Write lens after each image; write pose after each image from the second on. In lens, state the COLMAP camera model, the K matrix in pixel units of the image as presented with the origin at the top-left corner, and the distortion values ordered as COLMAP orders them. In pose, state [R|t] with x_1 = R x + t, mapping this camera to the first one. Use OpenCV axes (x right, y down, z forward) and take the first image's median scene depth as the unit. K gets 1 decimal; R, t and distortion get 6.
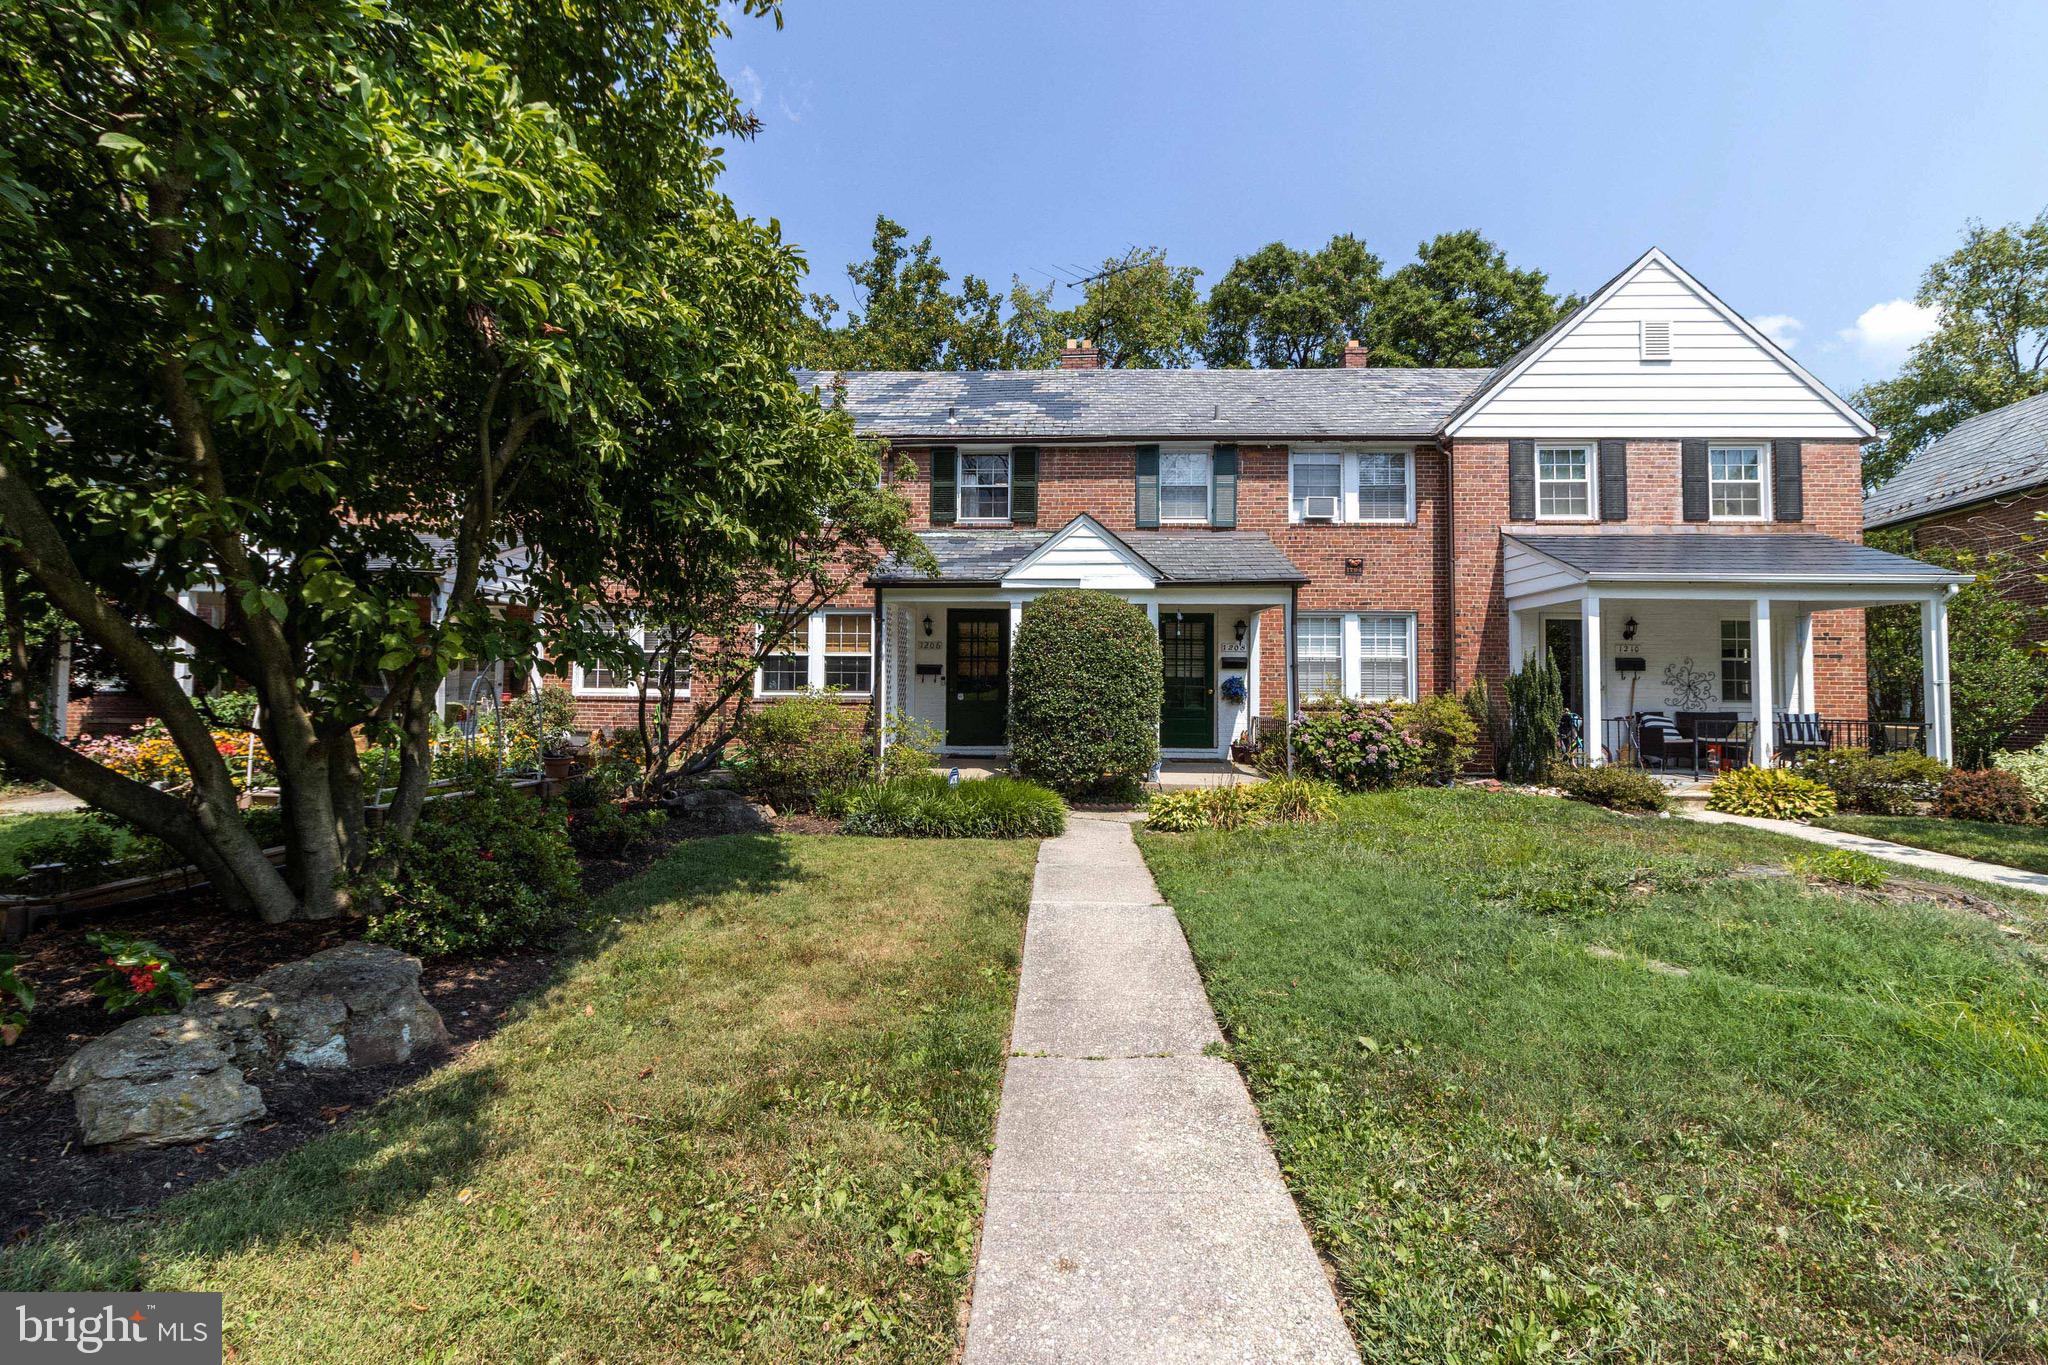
lens RADIAL K [[946.9, 0, 1027.3], [0, 946.9, 656.8], [0, 0, 1]] dist [0.001516, 0.000815]
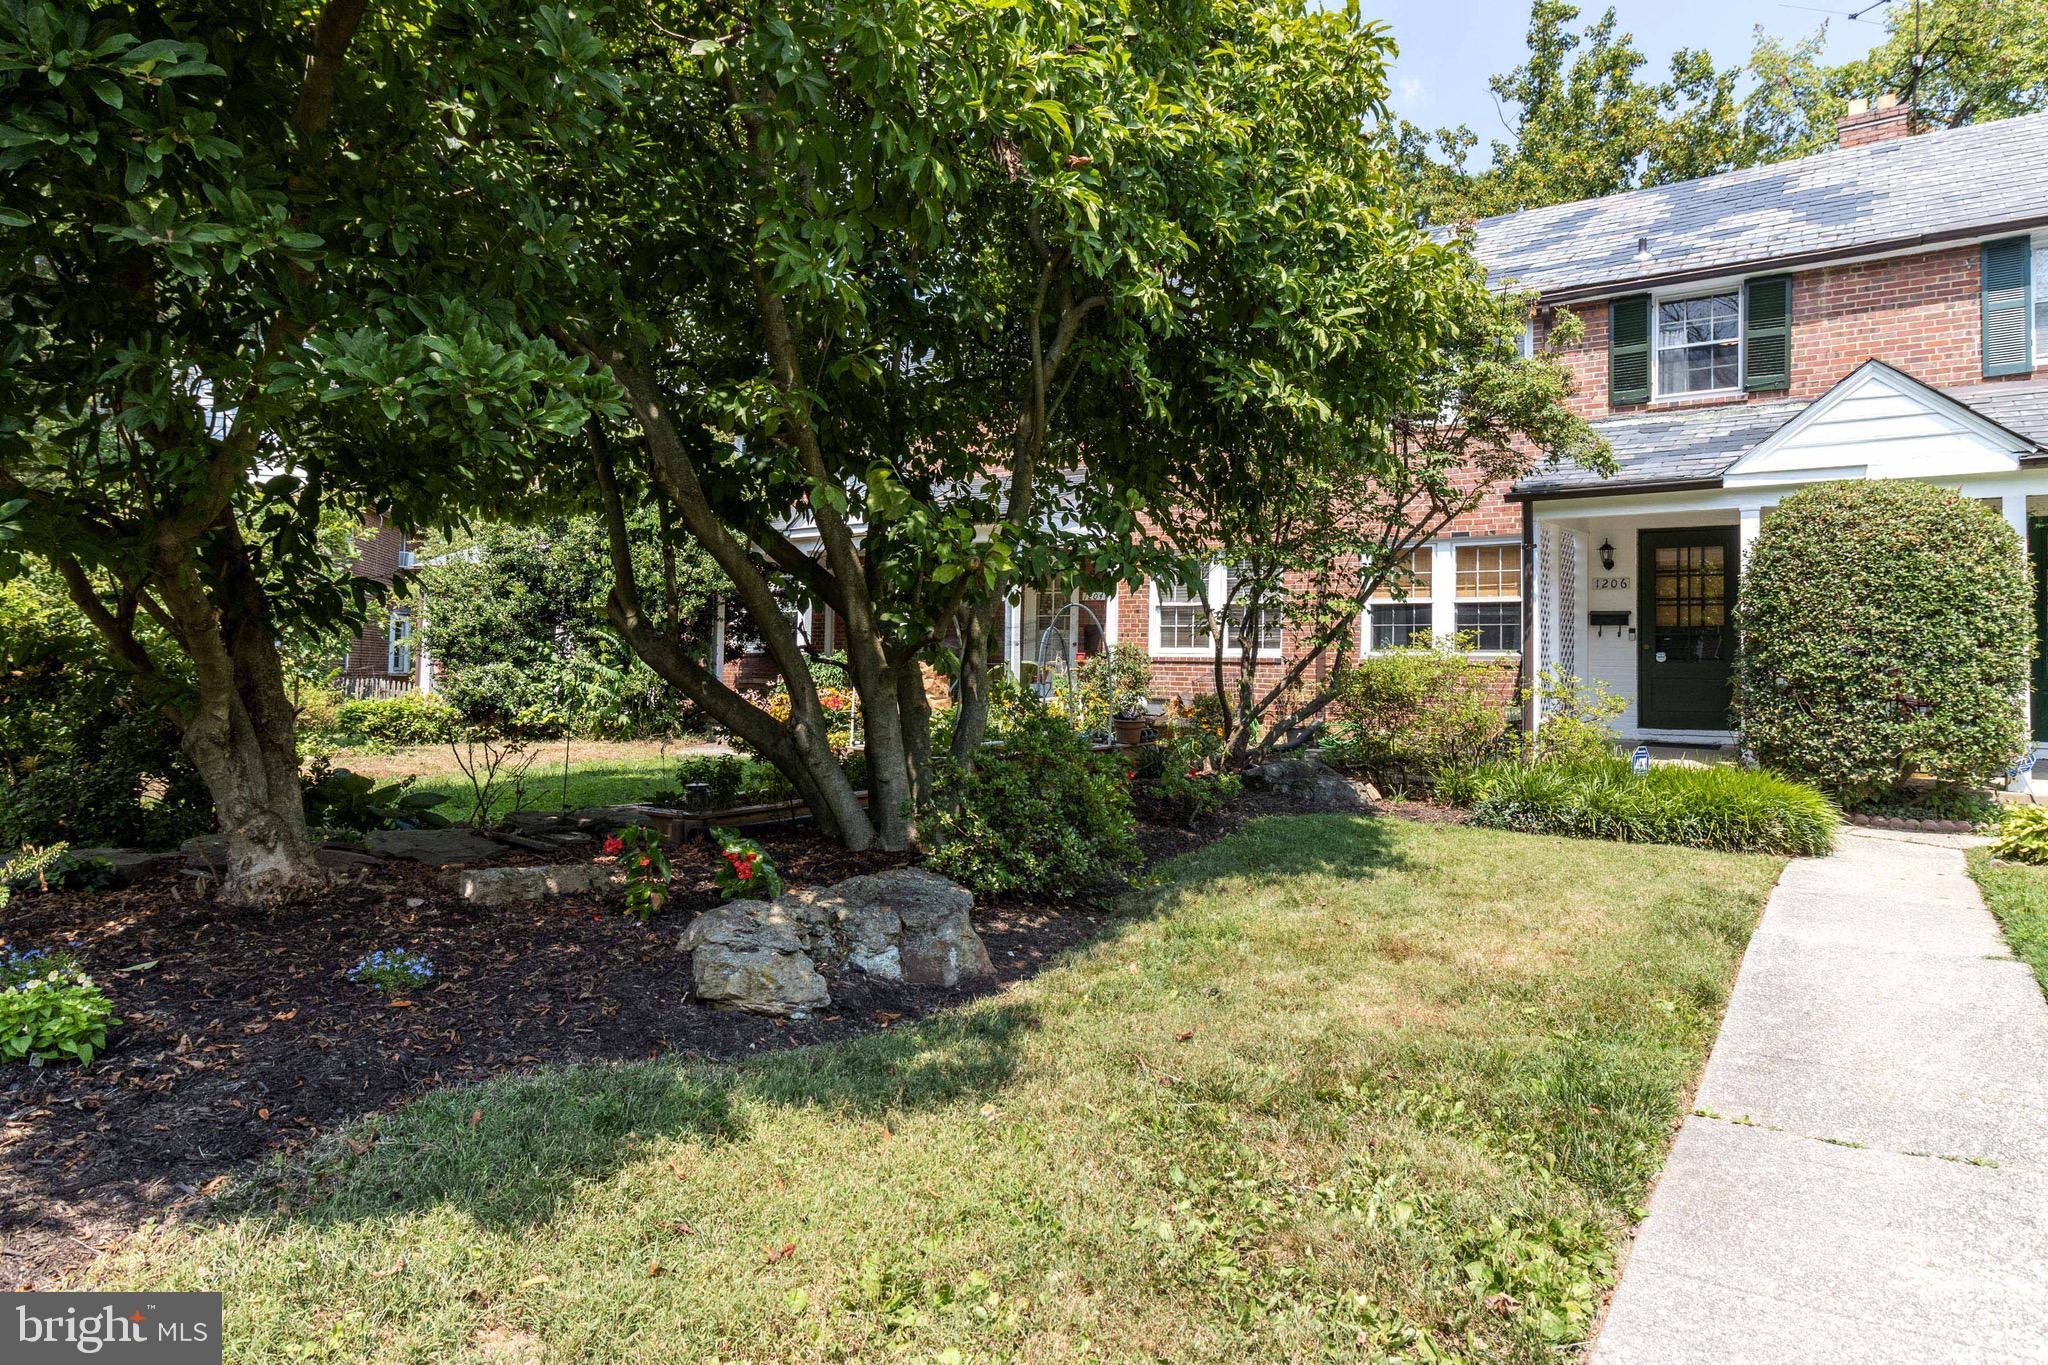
lens RADIAL K [[1228.4, 0, 1019.6], [0, 1228.4, 639.9], [0, 0, 1]] dist [0.001363, -0.000639]
pose [[0.846278, -0.008380, -0.532676, 0.027206], [0.014847, 0.999859, 0.007858, 0.041424], [0.532535, -0.014559, 0.846283, 0.007091]]
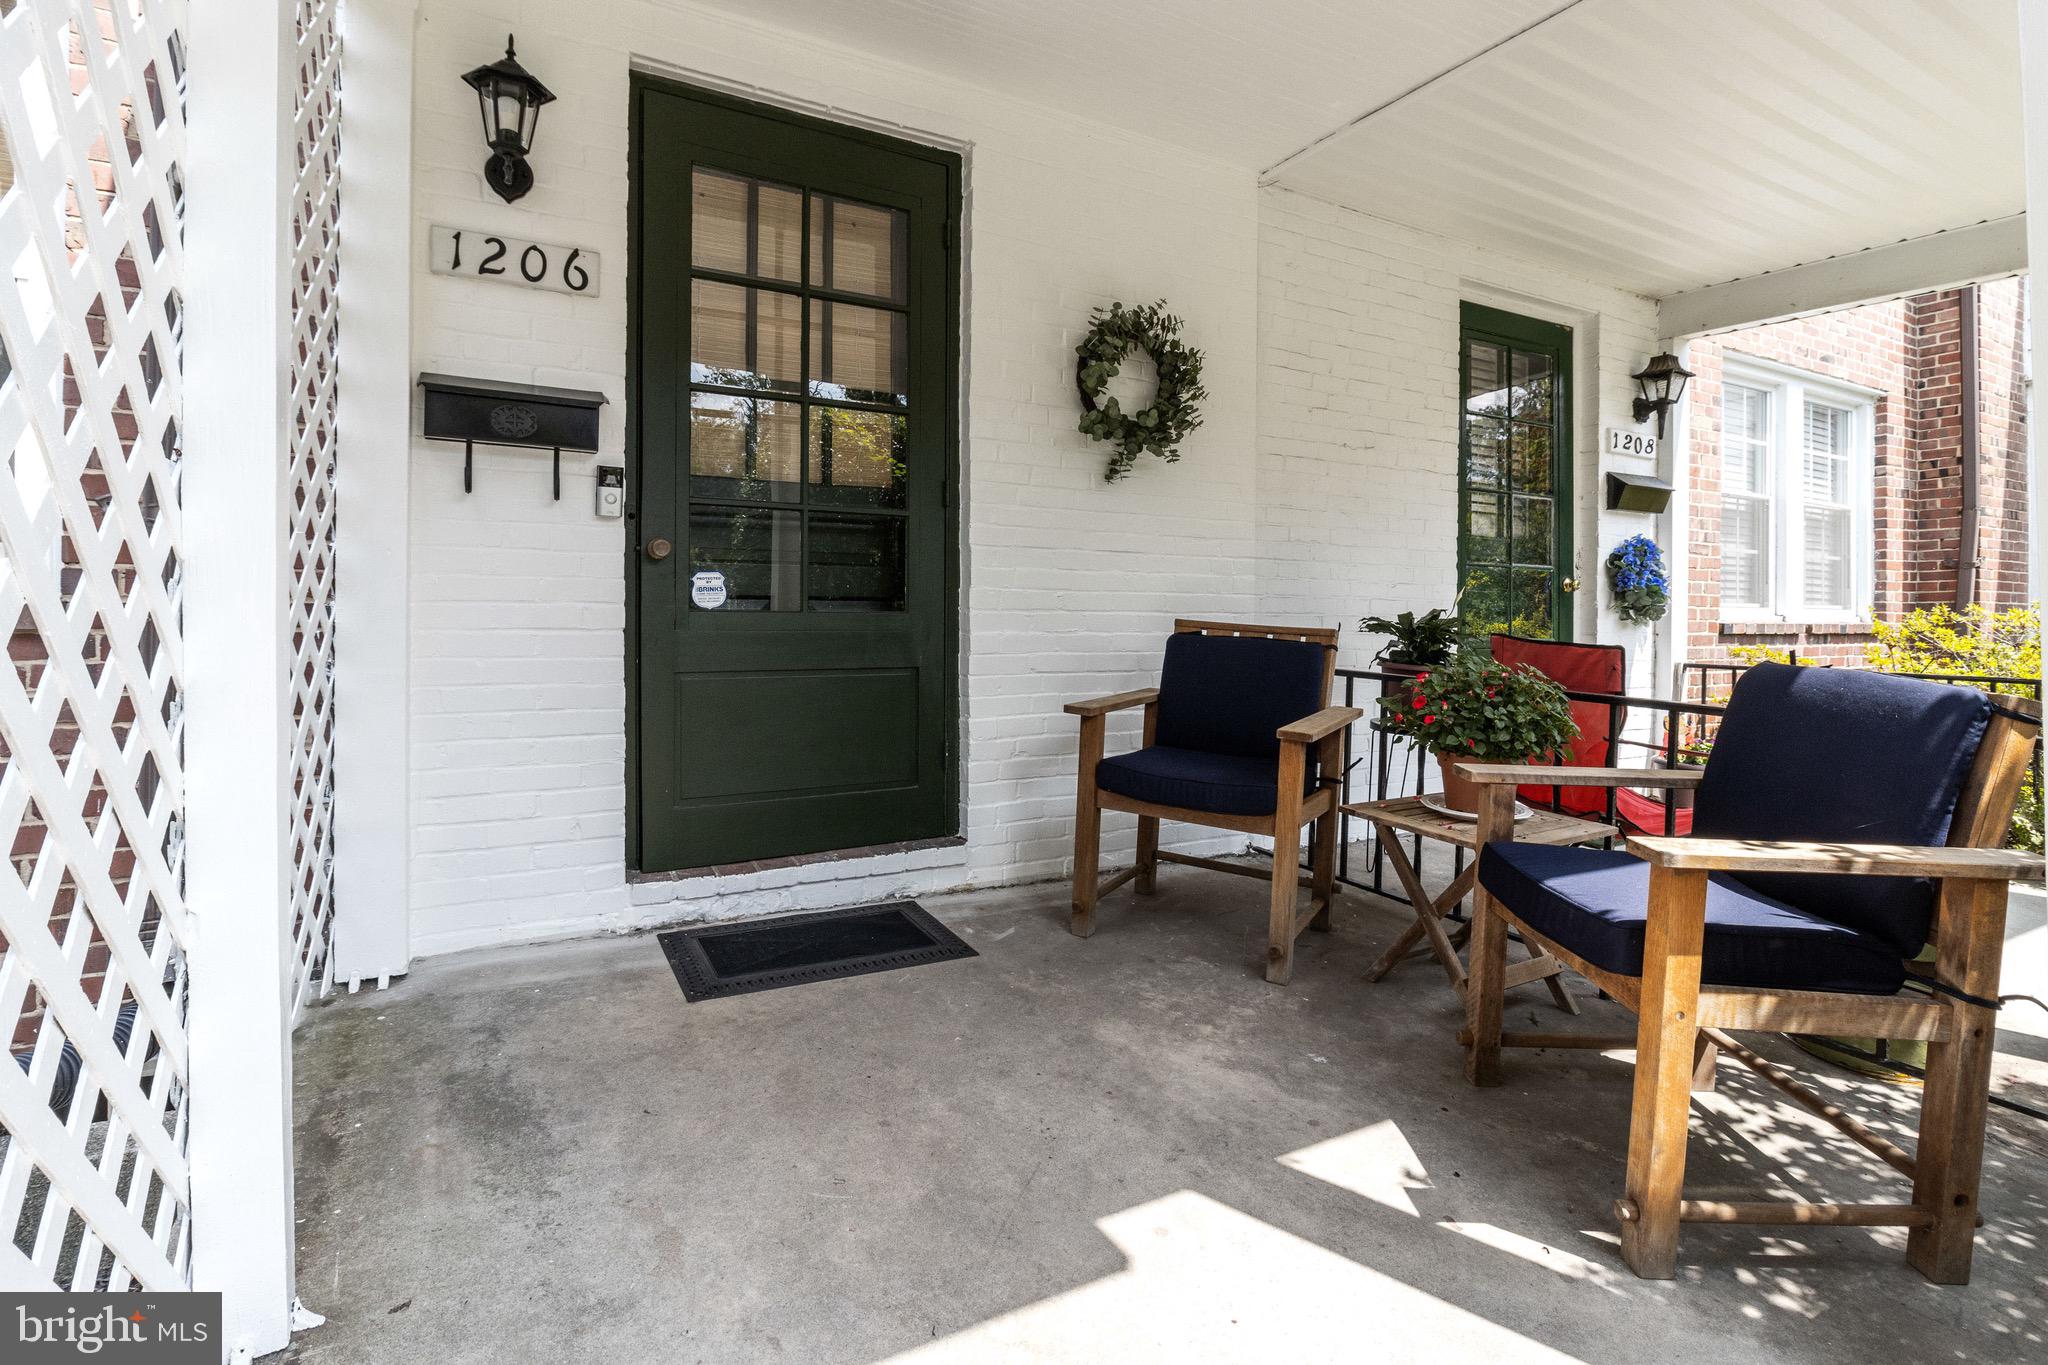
lens RADIAL K [[988.5, 0, 984.4], [0, 988.5, 629.2], [0, 0, 1]] dist [-0.001317, -0.000225]
pose [[0.853188, -0.003674, 0.521591, -0.319560], [-0.020527, 0.998964, 0.040613, 0.106878], [-0.521200, -0.045357, 0.852228, 2.131586]]
